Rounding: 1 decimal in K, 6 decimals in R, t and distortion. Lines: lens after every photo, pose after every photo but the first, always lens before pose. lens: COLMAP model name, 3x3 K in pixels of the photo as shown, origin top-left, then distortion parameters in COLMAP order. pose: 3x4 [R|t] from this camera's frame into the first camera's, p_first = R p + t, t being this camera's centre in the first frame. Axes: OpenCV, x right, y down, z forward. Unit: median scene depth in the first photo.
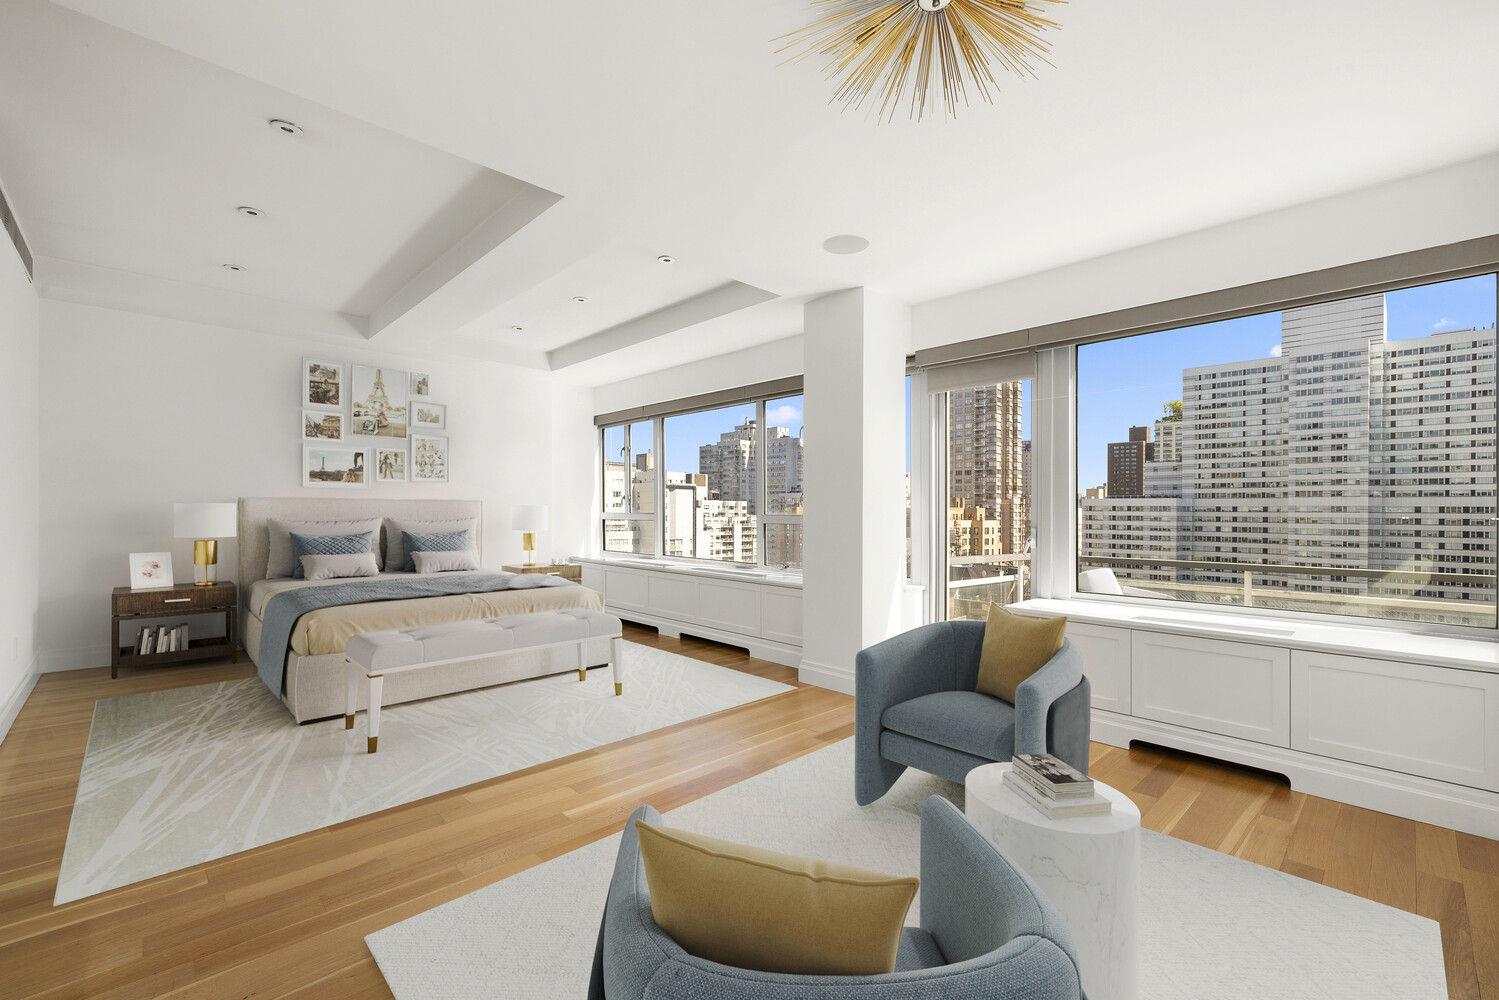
lens RADIAL K [[632.1, 0, 742.4], [0, 632.1, 510.4], [0, 0, 1]] dist [0.001527, 0.000825]
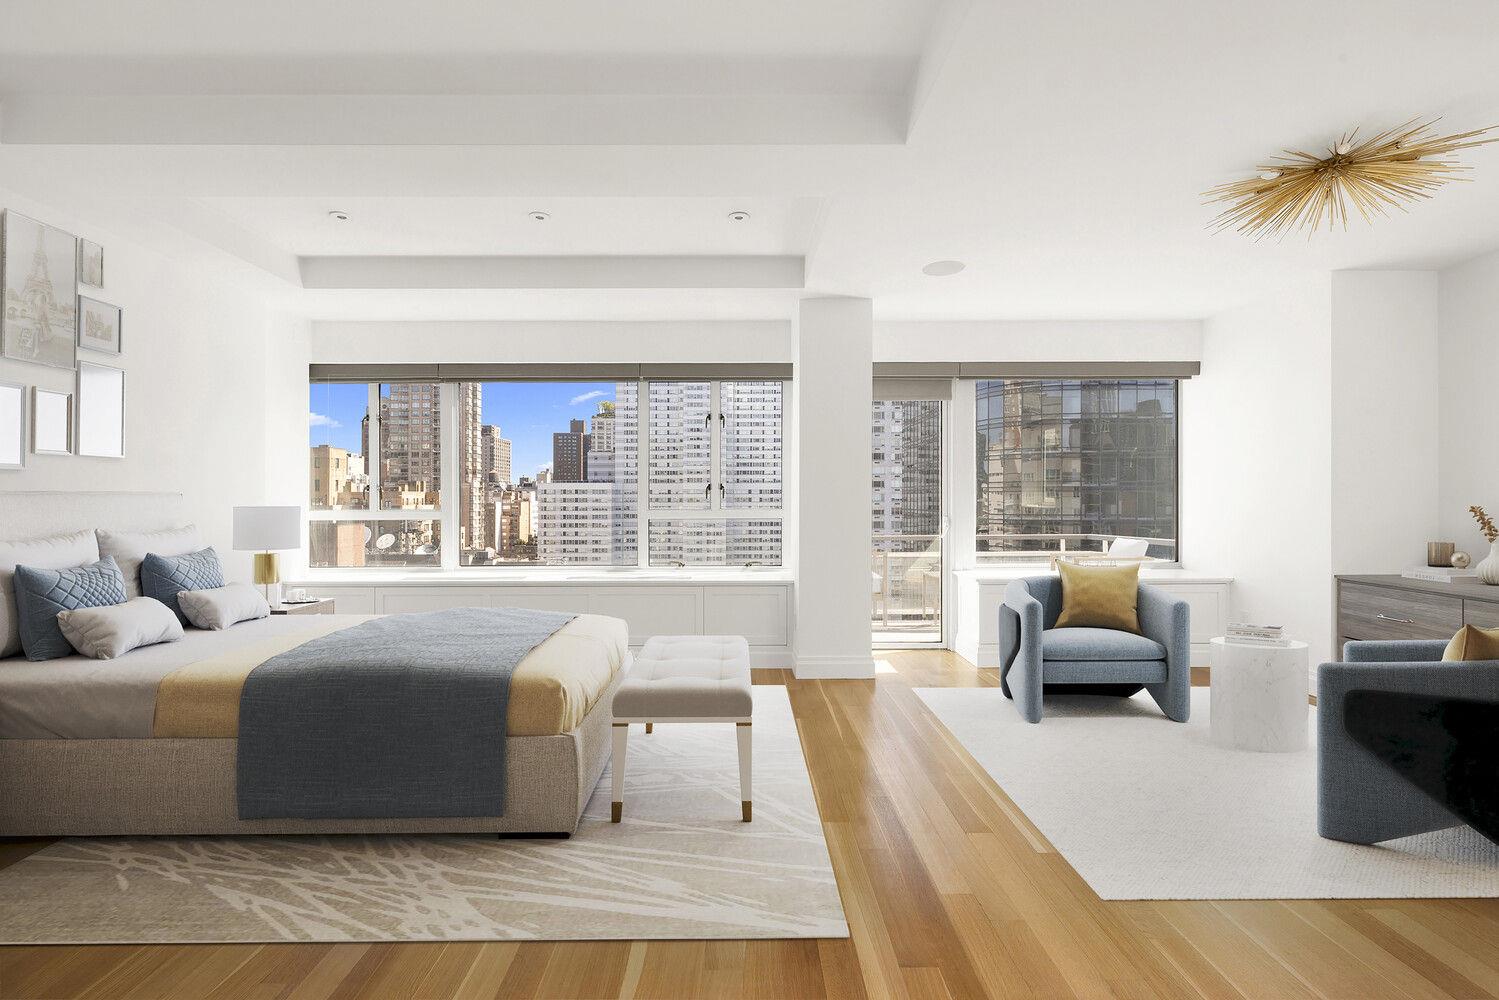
lens RADIAL K [[632.1, 0, 741.1], [0, 632.1, 494.6], [0, 0, 1]] dist [0.001527, 0.000825]
pose [[0.691476, -0.007266, 0.722363, -0.476962], [0.006593, 0.999971, 0.003748, -0.018675], [-0.722370, 0.002171, 0.691504, 0.274549]]
